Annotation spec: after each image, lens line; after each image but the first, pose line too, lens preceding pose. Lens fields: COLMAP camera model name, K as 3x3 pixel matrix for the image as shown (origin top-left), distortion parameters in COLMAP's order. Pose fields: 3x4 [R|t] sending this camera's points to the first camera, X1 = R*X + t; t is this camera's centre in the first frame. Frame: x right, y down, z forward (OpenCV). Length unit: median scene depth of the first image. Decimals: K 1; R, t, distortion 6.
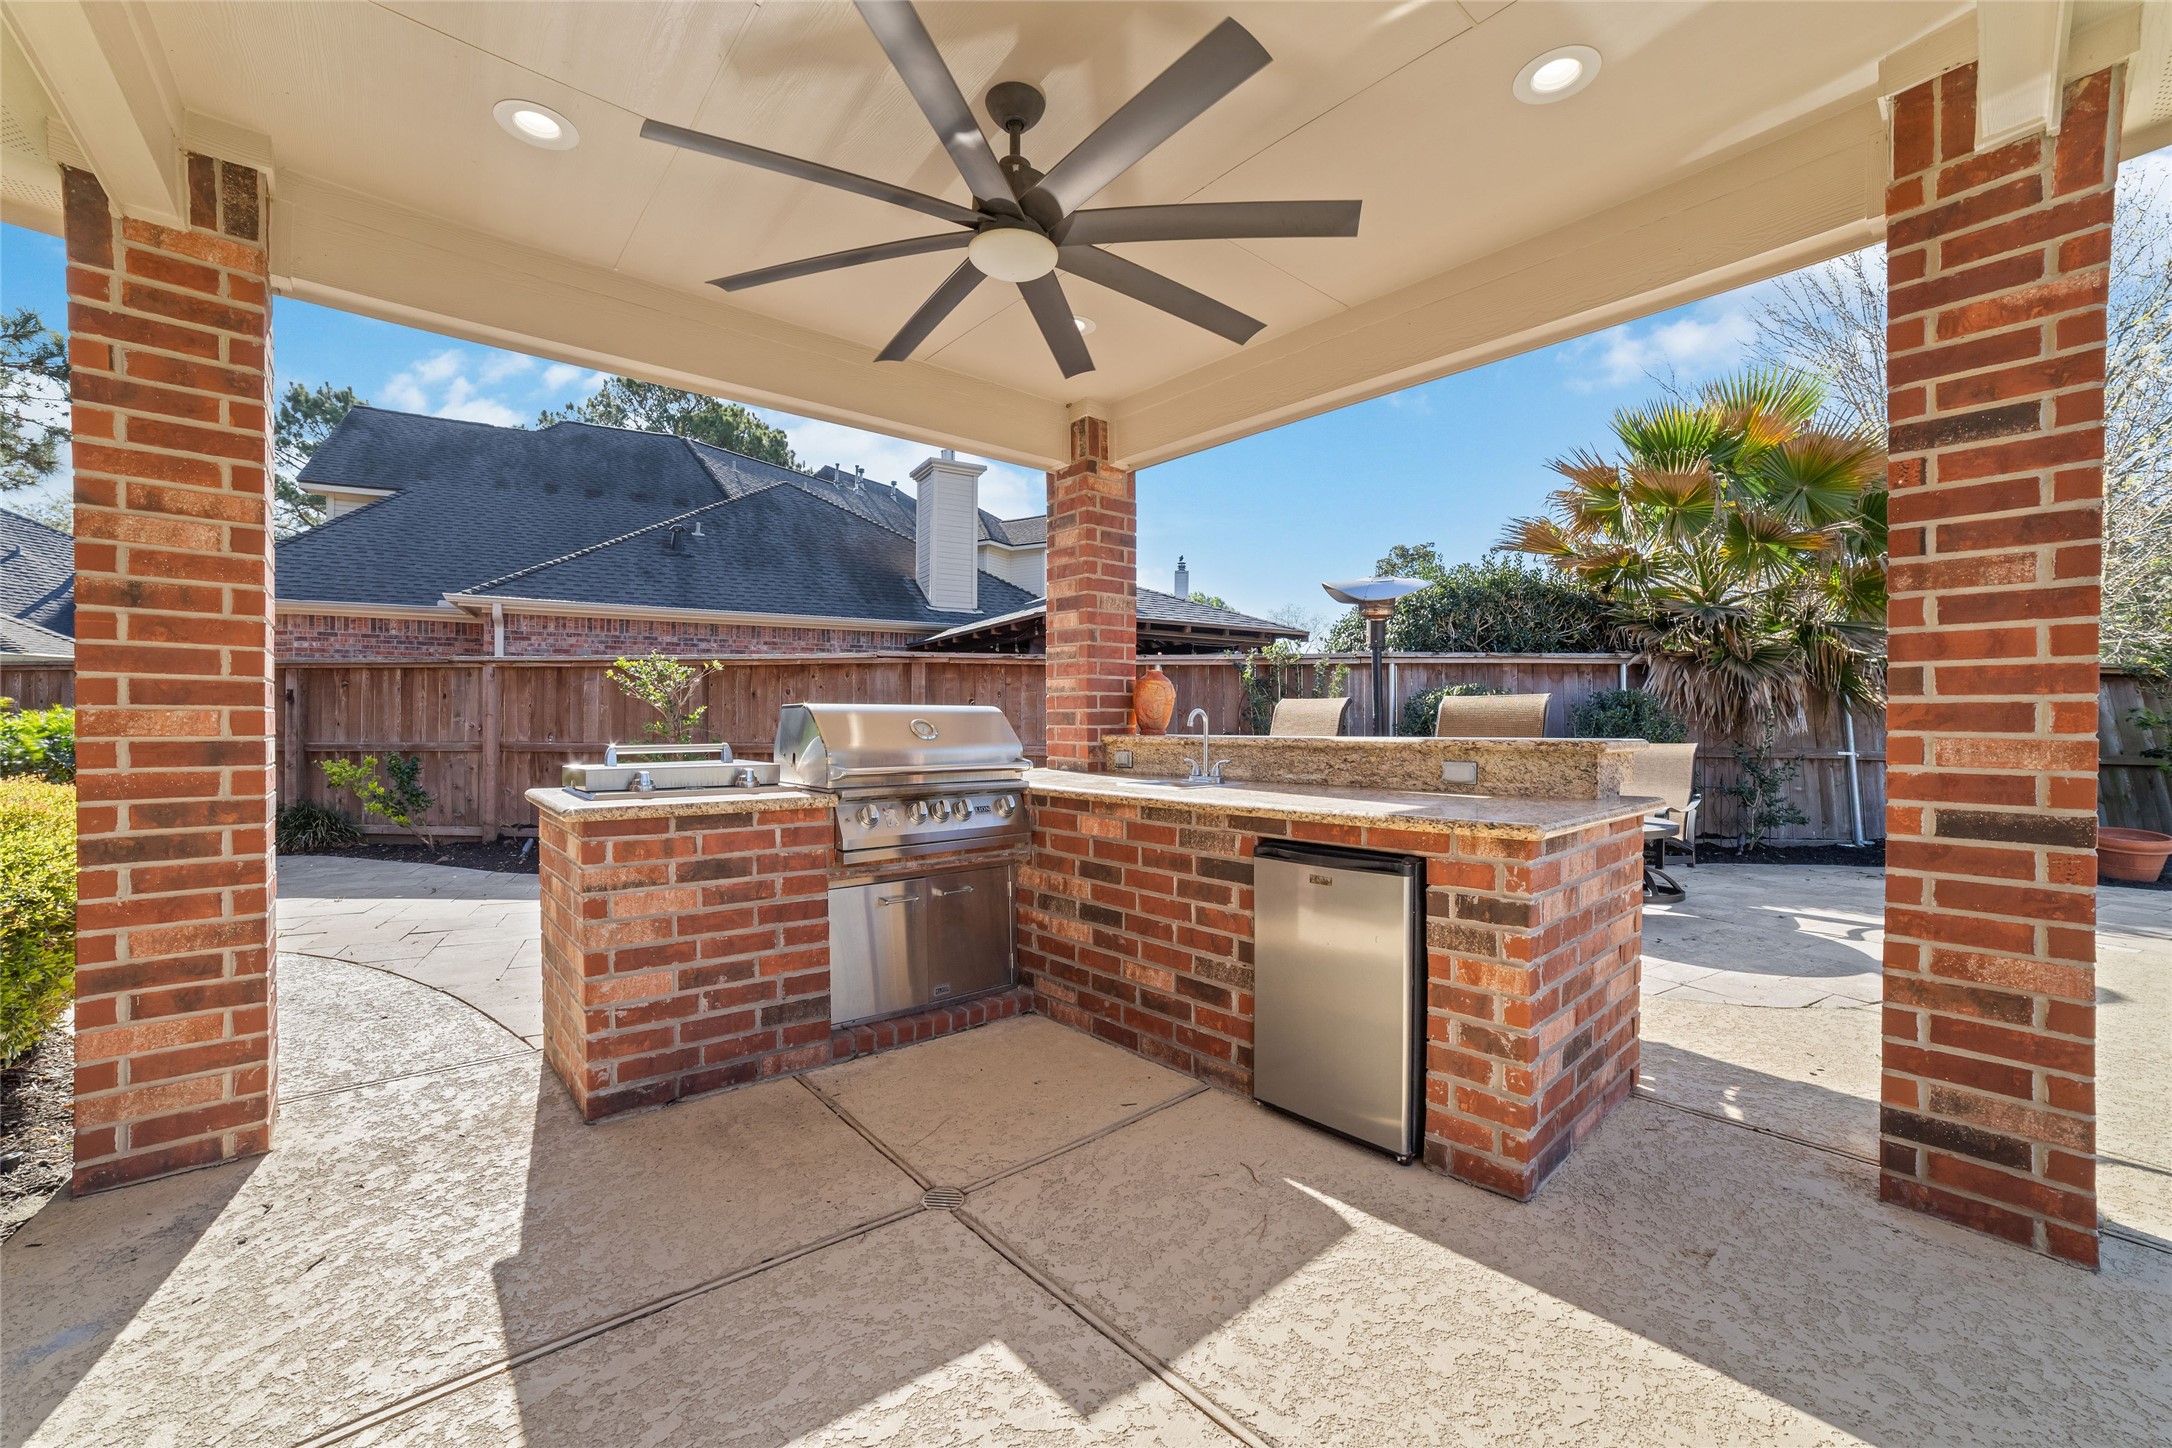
lens RADIAL K [[863.5, 0, 1086.8], [0, 863.5, 726.7], [0, 0, 1]] dist [-0.076225, 0.028440]
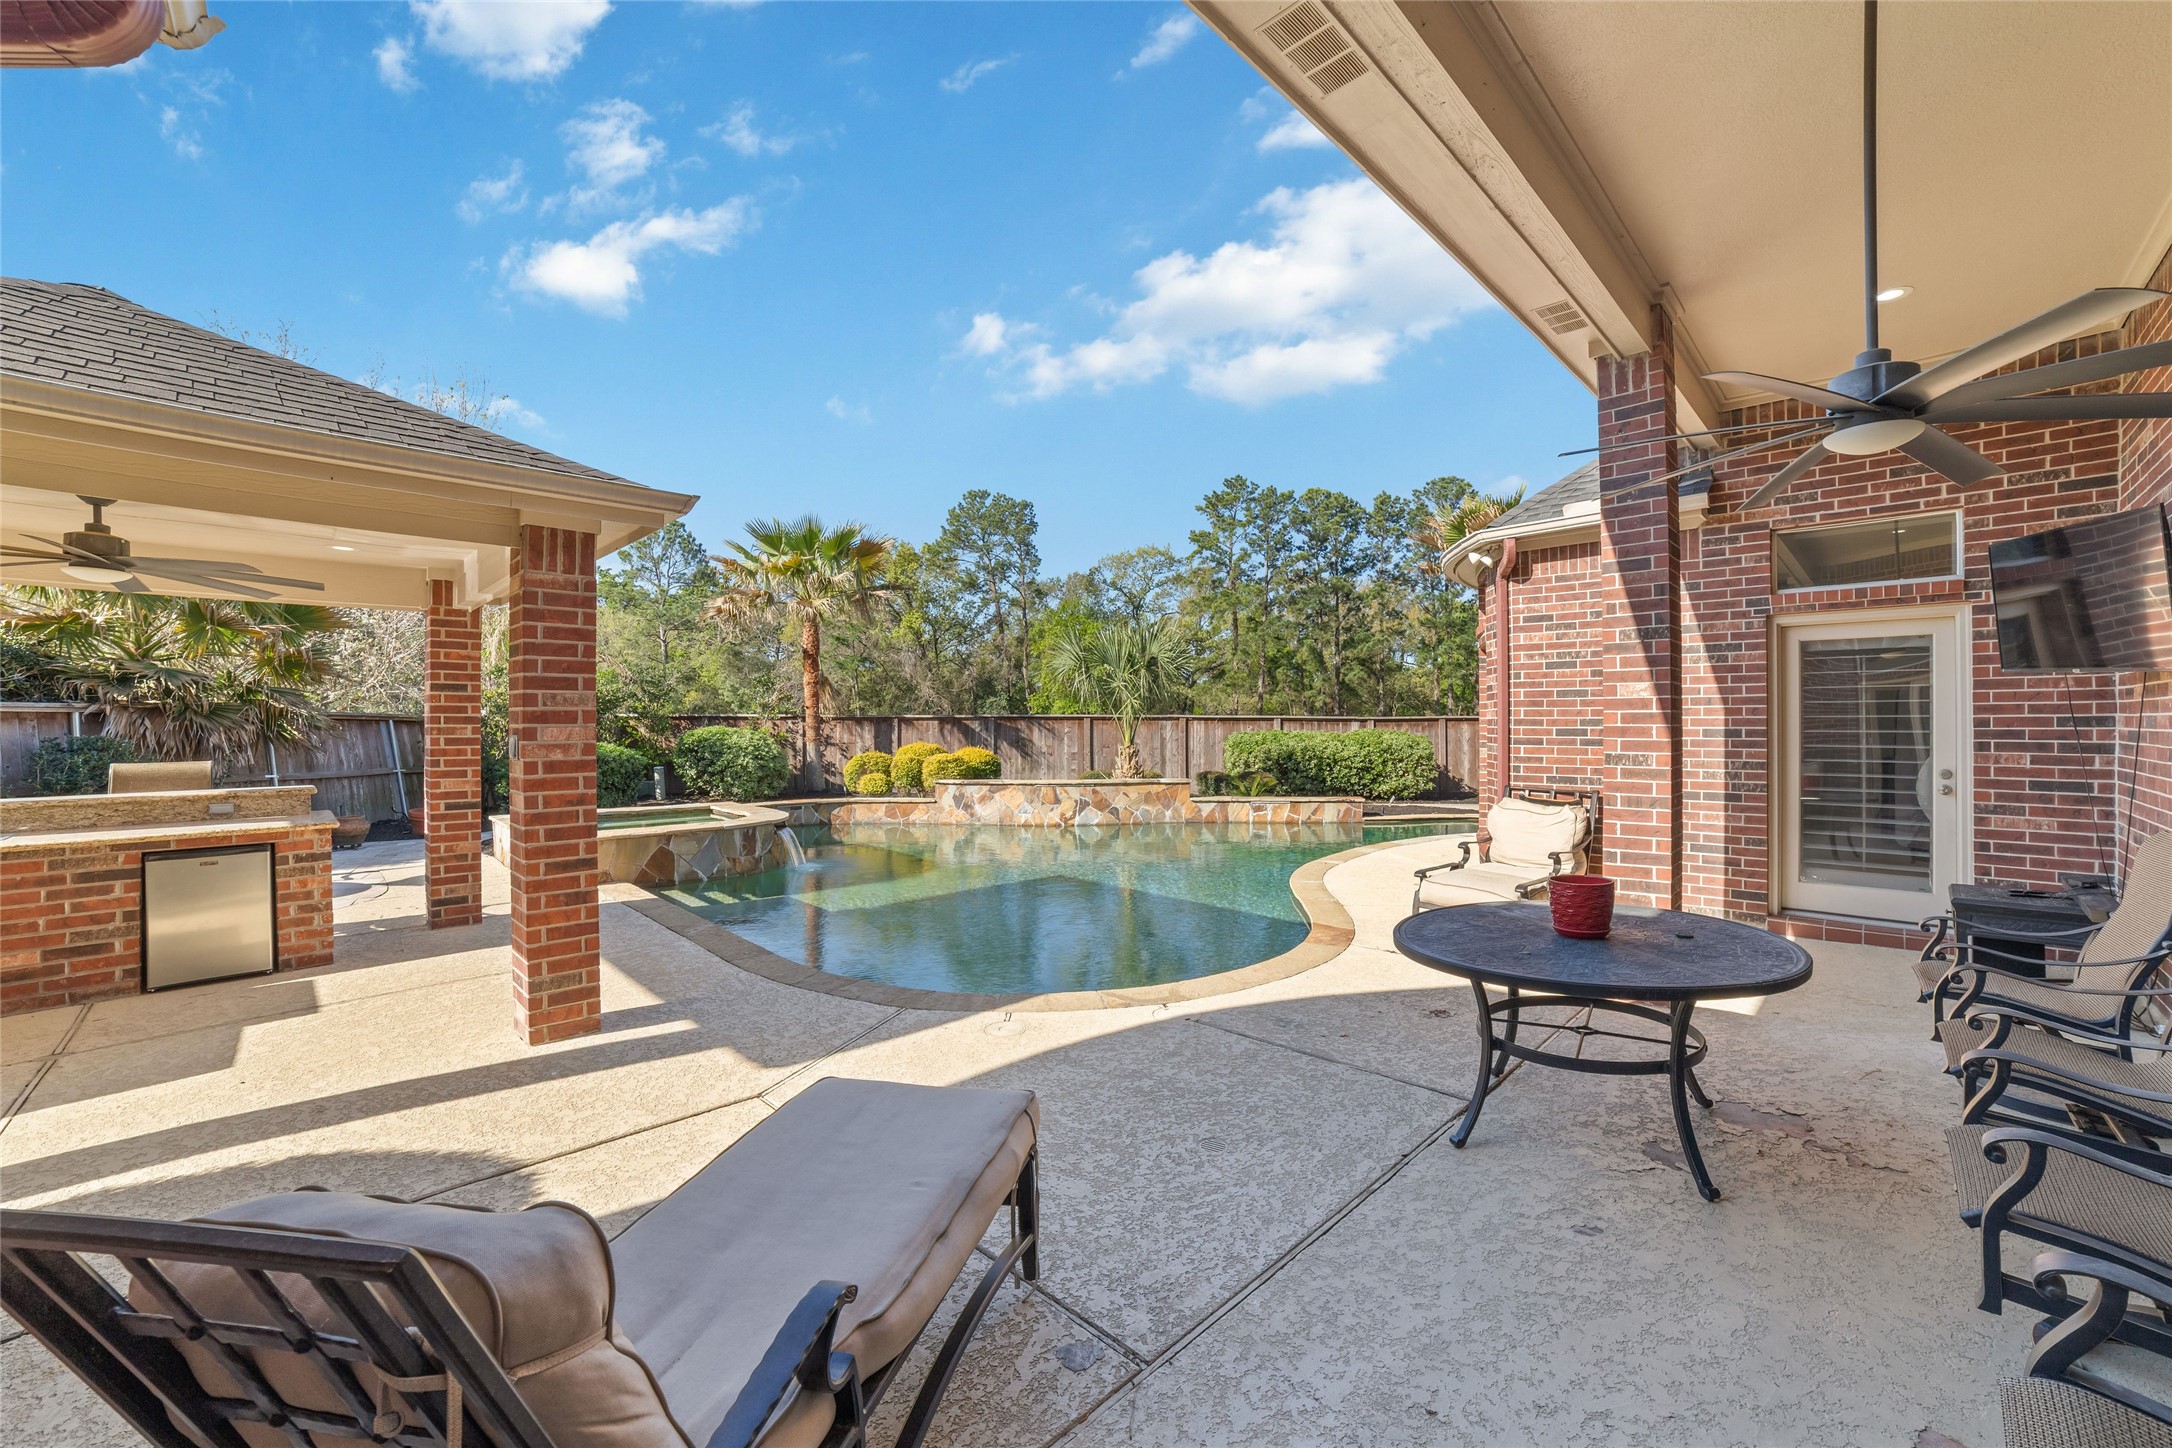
lens RADIAL K [[835.0, 0, 1067.8], [0, 835.0, 726.8], [0, 0, 1]] dist [-0.070124, 0.030692]
pose [[-0.052066, -0.000822, 0.998643, -2.299756], [0.010040, 0.999949, 0.001346, -0.180015], [-0.998593, 0.010096, -0.052055, -1.307256]]
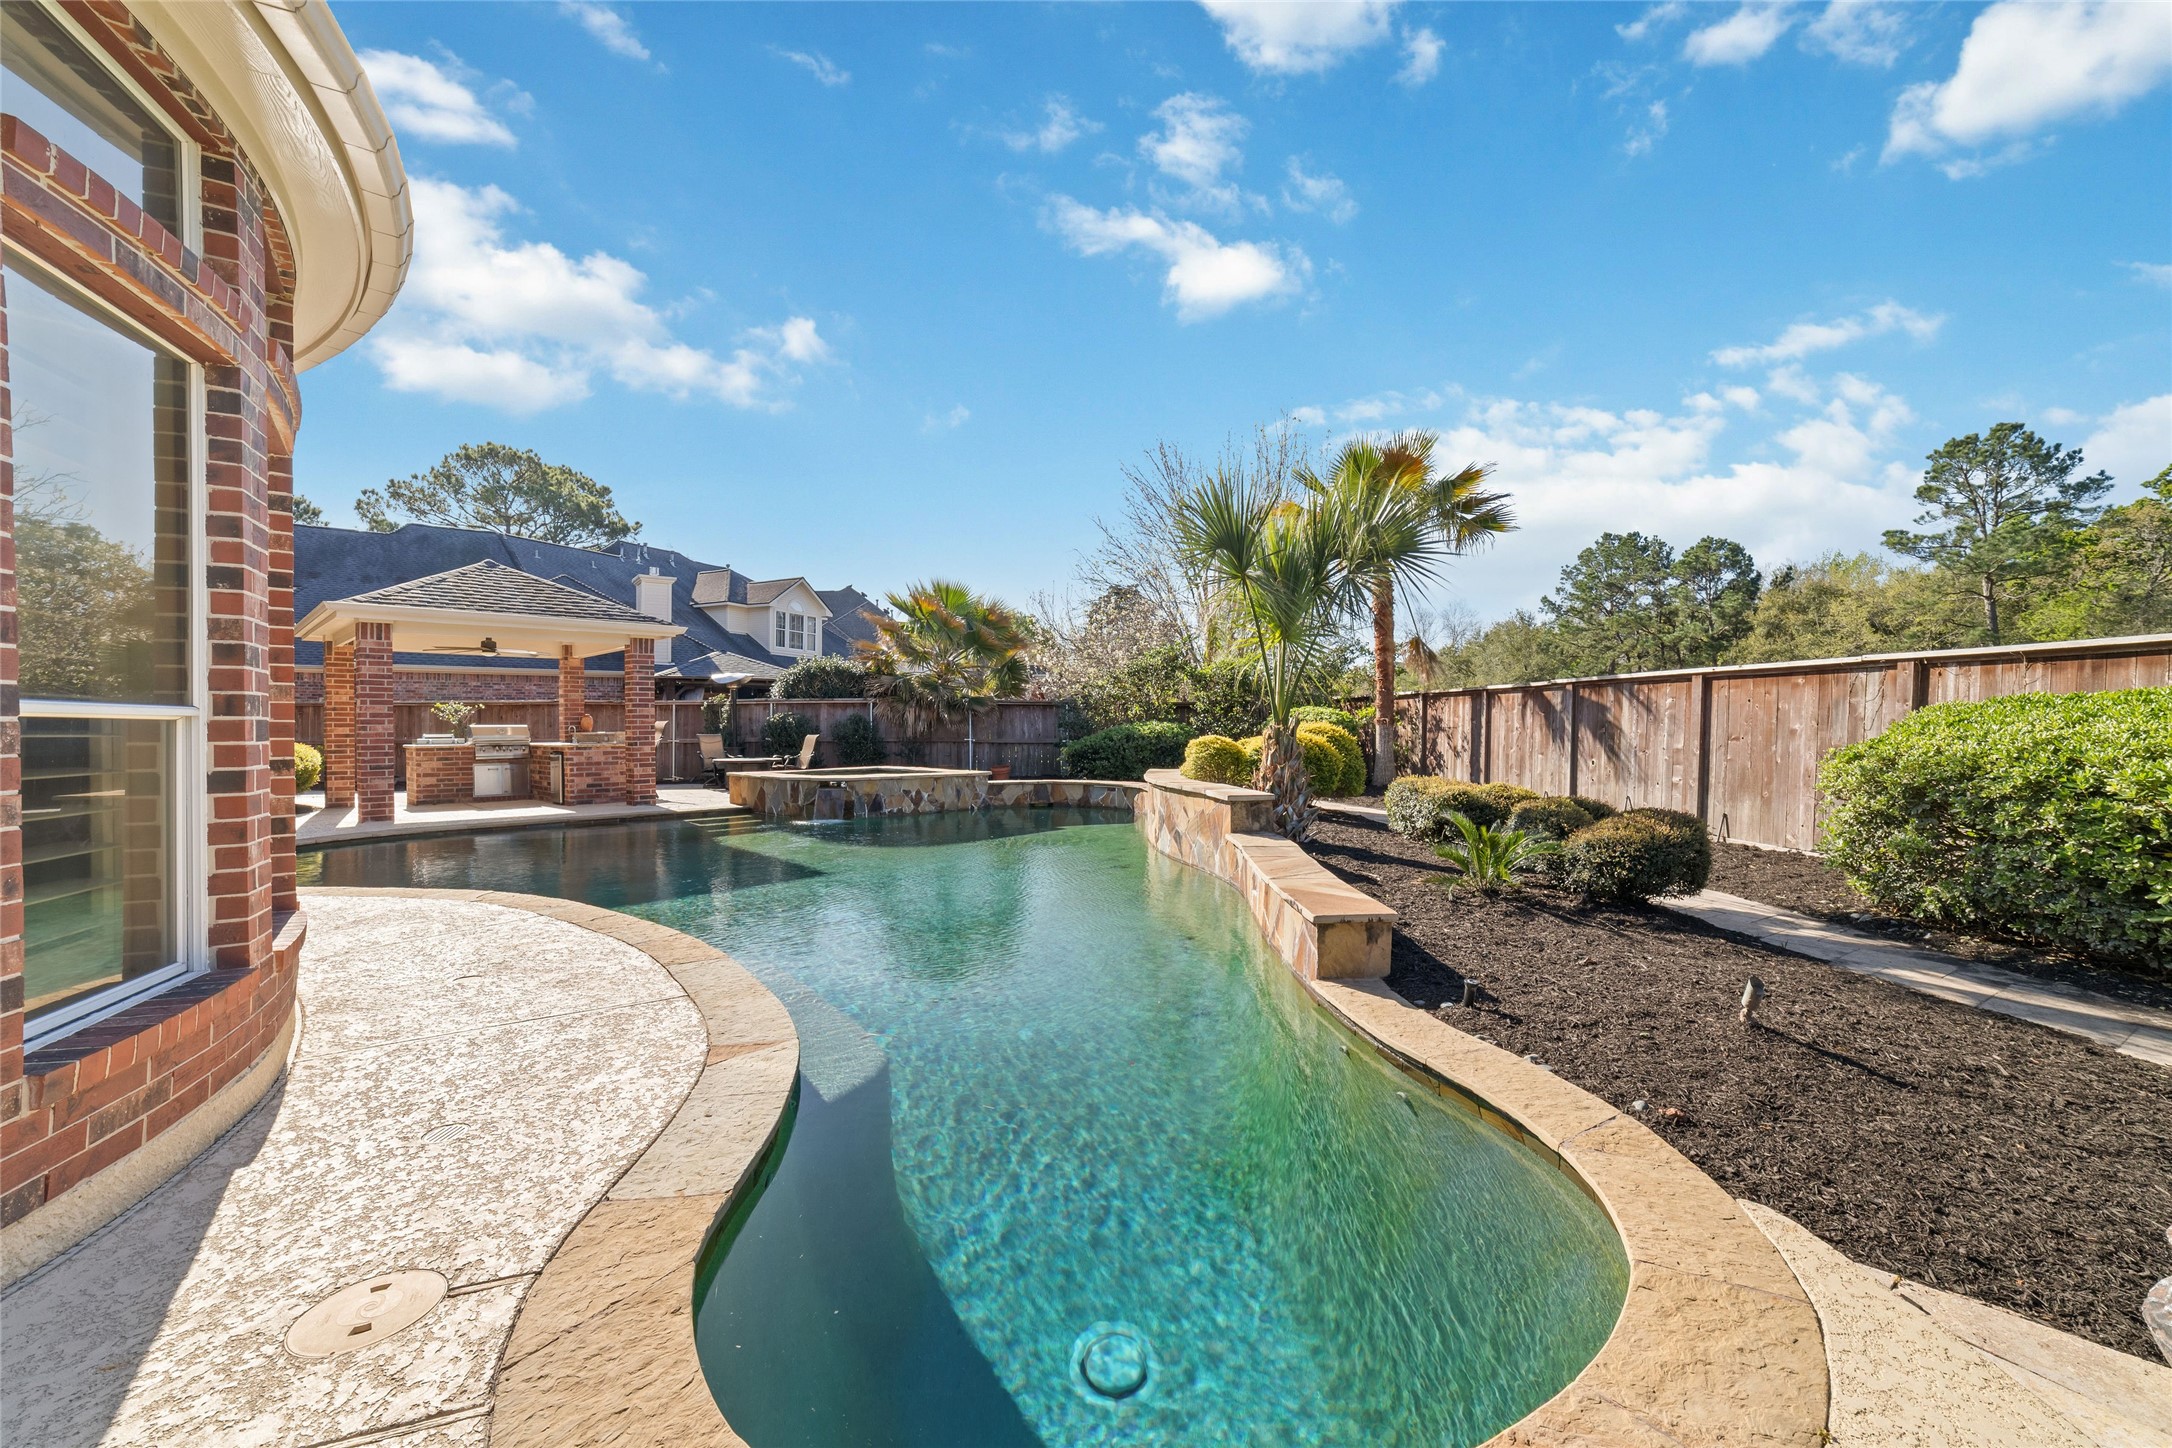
lens RADIAL K [[863.5, 0, 1086.8], [0, 863.5, 726.7], [0, 0, 1]] dist [-0.076225, 0.028440]
pose [[0.991951, -0.003862, 0.126560, 3.975752], [0.004312, 0.999985, -0.003283, 0.018105], [-0.126546, 0.003802, 0.991953, -6.412293]]
